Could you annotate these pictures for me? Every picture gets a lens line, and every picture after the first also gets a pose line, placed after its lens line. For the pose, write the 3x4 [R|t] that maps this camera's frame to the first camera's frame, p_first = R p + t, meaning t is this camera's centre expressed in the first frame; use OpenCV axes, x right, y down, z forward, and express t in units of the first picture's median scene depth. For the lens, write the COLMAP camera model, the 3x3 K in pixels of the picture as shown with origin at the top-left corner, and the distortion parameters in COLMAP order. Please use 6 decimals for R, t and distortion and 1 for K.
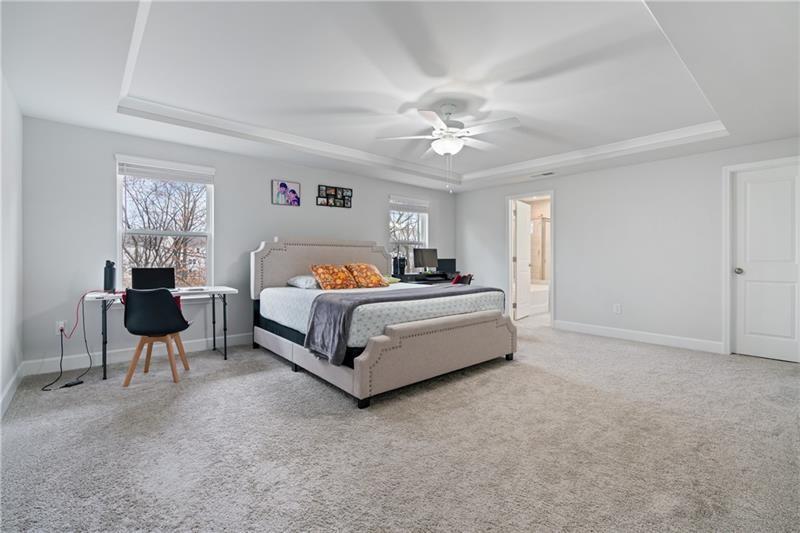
lens RADIAL K [[365.4, 0, 397.7], [0, 365.4, 260.4], [0, 0, 1]] dist [-0.002183, 0.001525]
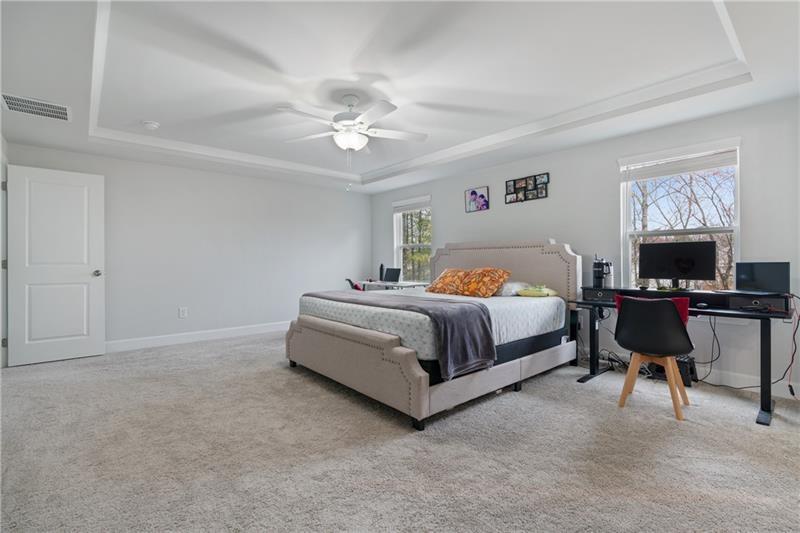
lens RADIAL K [[365.4, 0, 397.2], [0, 365.4, 264.7], [0, 0, 1]] dist [-0.002183, 0.001525]
pose [[0.005016, 0.005246, -0.999974, 0.691344], [-0.004350, 0.999977, 0.005225, -0.002823], [0.999978, 0.004323, 0.005039, 0.724315]]
